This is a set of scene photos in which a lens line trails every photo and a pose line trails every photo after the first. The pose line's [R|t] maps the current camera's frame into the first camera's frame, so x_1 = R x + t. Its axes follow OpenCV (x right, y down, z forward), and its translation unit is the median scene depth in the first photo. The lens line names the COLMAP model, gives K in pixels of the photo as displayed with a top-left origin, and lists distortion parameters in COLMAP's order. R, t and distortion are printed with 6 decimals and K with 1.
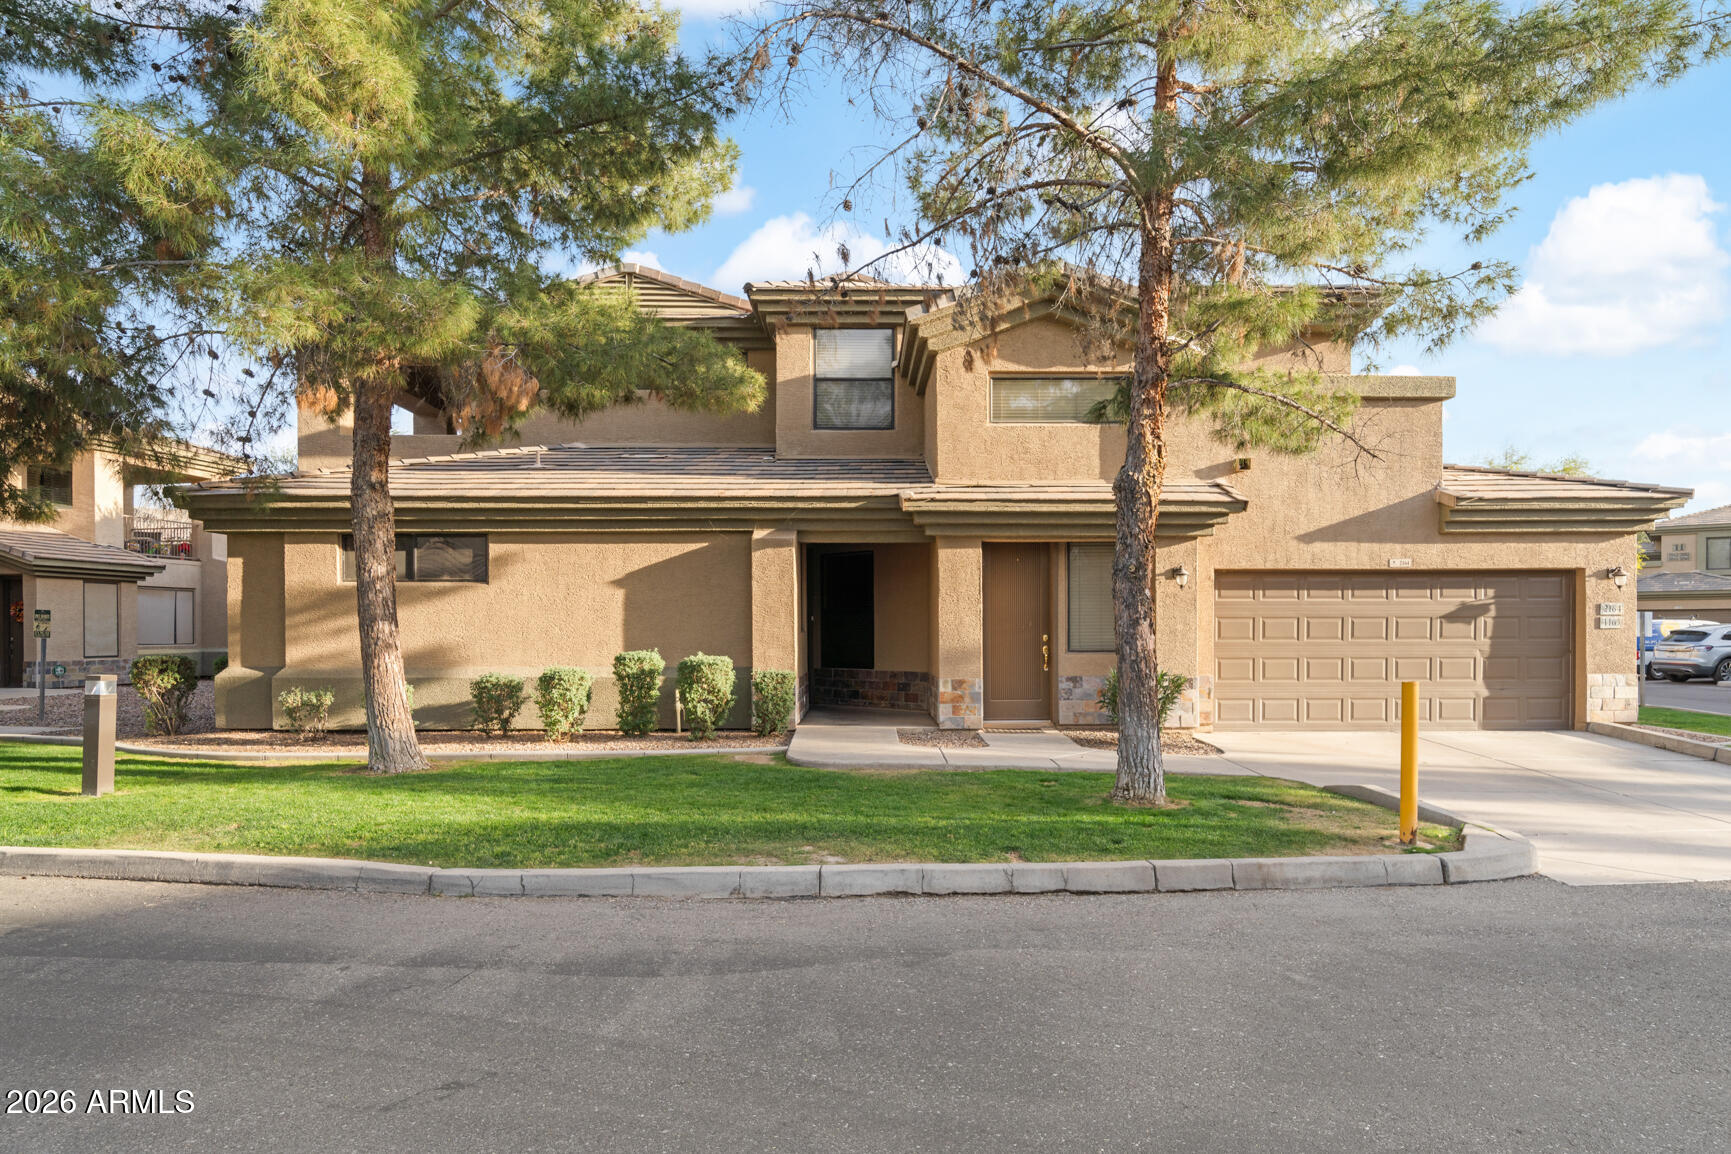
lens RADIAL K [[936.1, 0, 866.0], [0, 936.1, 634.0], [0, 0, 1]] dist [0.005059, -0.000219]
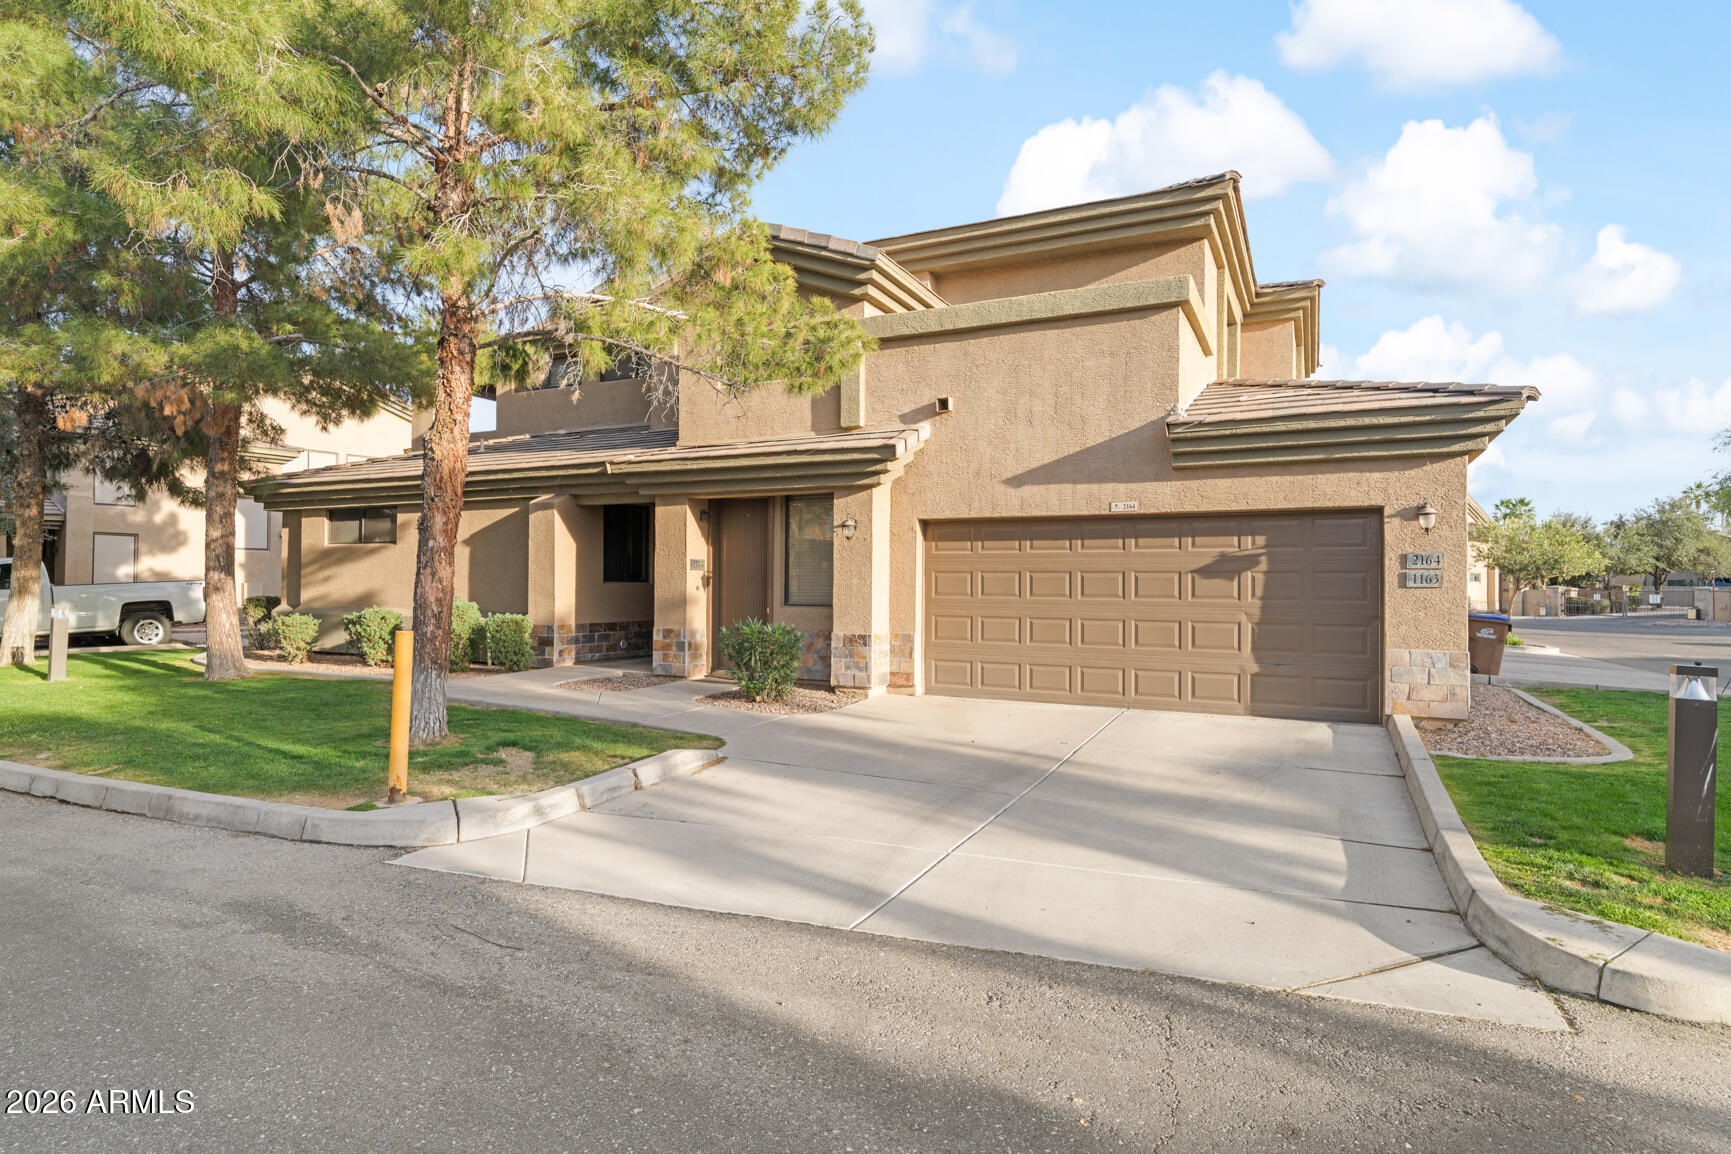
lens RADIAL K [[863.8, 0, 865.5], [0, 863.8, 577.0], [0, 0, 1]] dist [0.004404, 0.000205]
pose [[0.894941, 0.005063, -0.446156, 0.719136], [-0.012068, 0.999844, -0.012862, -0.000305], [0.446021, 0.016895, 0.894863, 0.213818]]
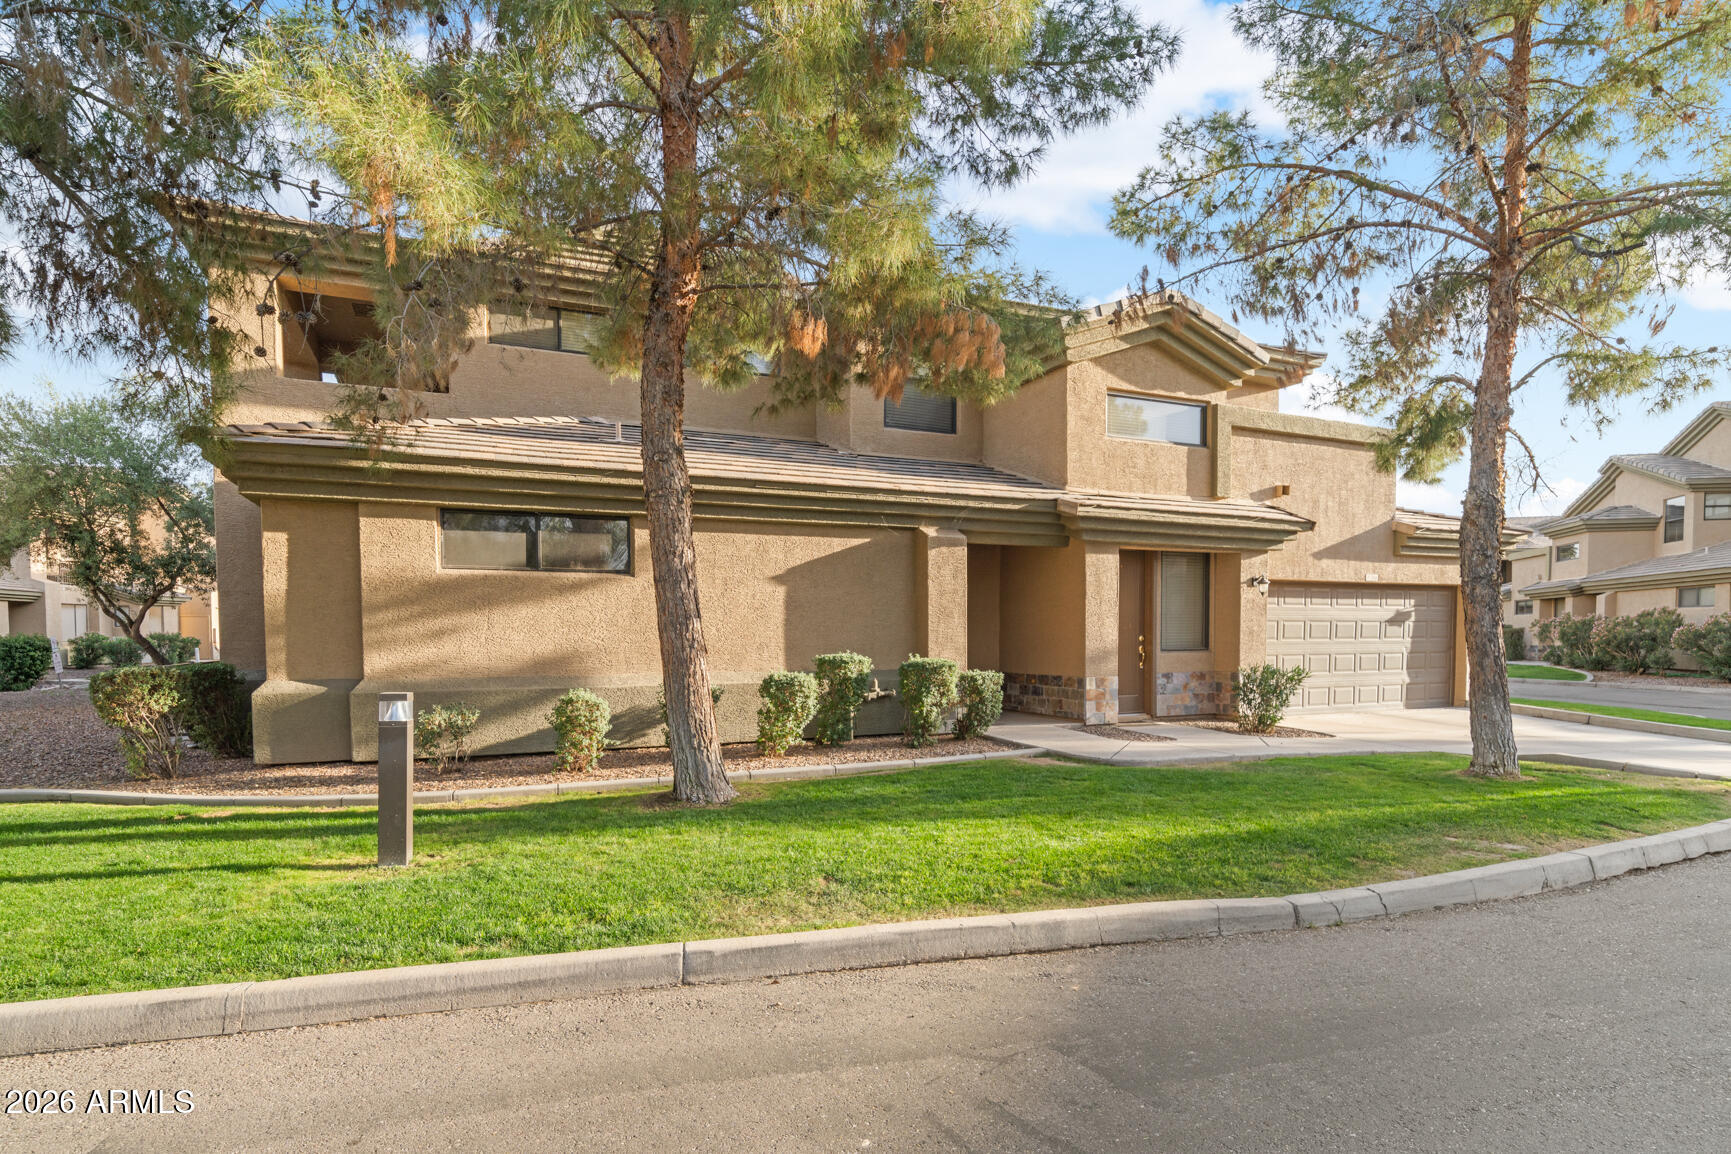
lens RADIAL K [[879.2, 0, 863.0], [0, 879.2, 667.6], [0, 0, 1]] dist [0.000844, 0.000631]
pose [[0.921131, -0.015672, 0.388936, -0.522359], [0.002438, 0.999402, 0.034497, 0.001927], [-0.389244, -0.030828, 0.920619, 0.183635]]
